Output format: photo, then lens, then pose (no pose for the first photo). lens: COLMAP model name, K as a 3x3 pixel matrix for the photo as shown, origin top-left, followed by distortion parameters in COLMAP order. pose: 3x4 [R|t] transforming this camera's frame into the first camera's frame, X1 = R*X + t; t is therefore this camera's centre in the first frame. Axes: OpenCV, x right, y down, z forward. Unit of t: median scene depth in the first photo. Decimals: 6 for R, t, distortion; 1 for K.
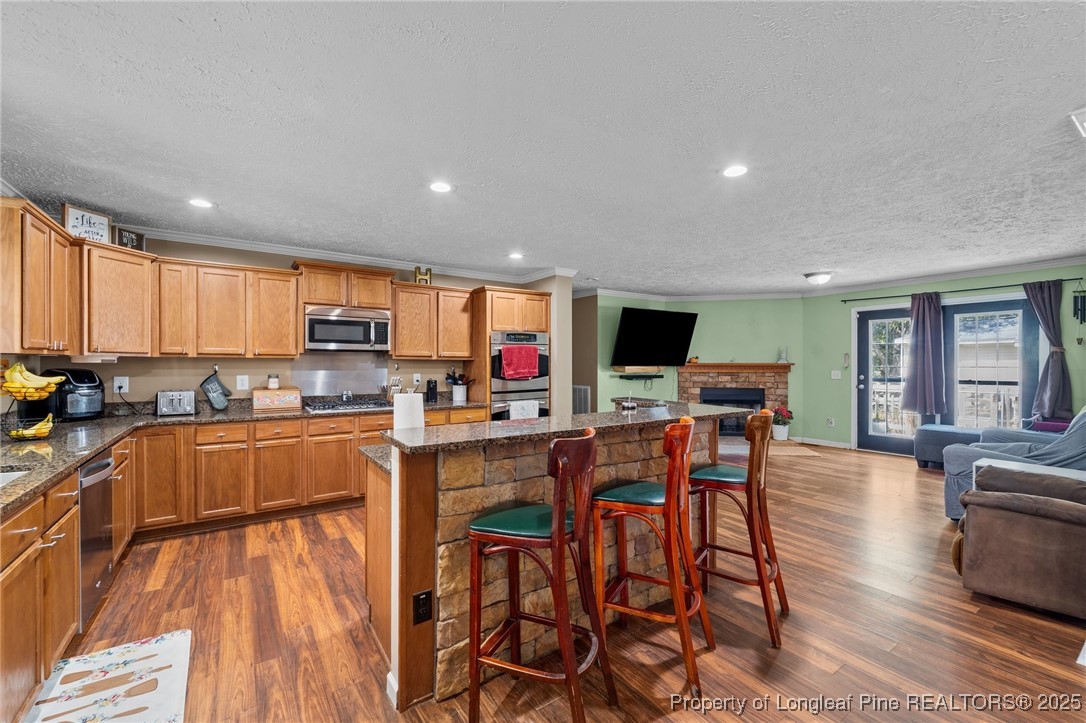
lens RADIAL K [[447.8, 0, 547.1], [0, 447.8, 365.9], [0, 0, 1]] dist [0.003576, -0.002153]
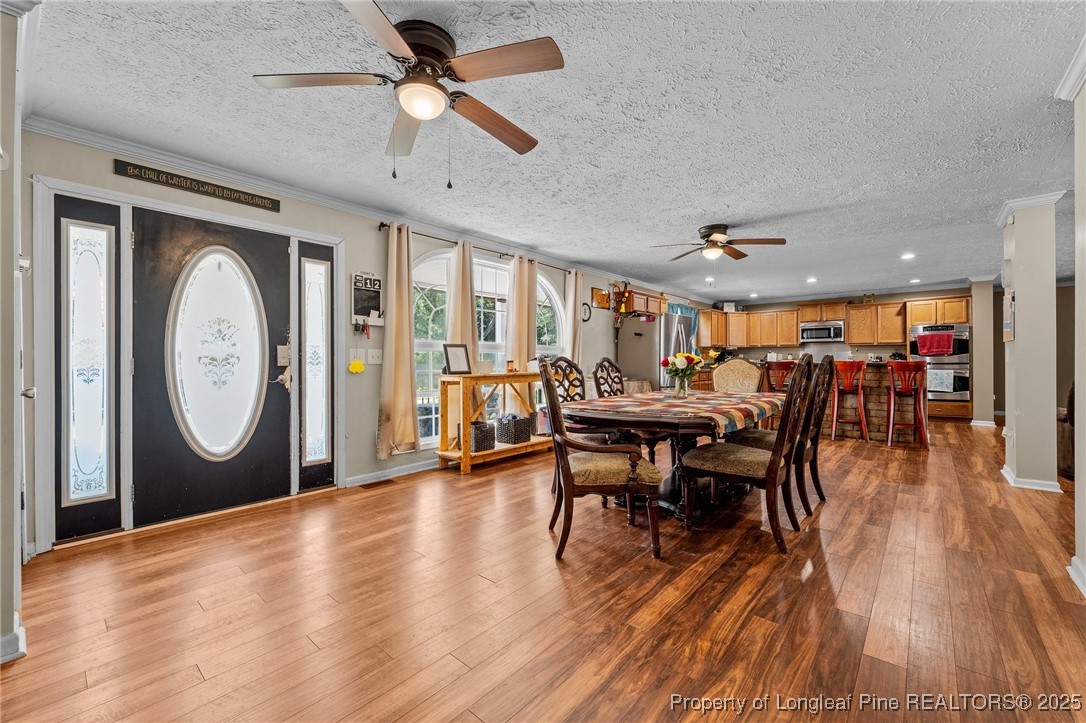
lens RADIAL K [[447.8, 0, 533.3], [0, 447.8, 366.0], [0, 0, 1]] dist [0.003576, -0.002153]
pose [[0.229237, 0.010244, -0.973317, 1.227682], [0.000317, 0.999944, 0.010599, 0.053303], [0.973371, -0.002739, 0.229221, -0.762200]]
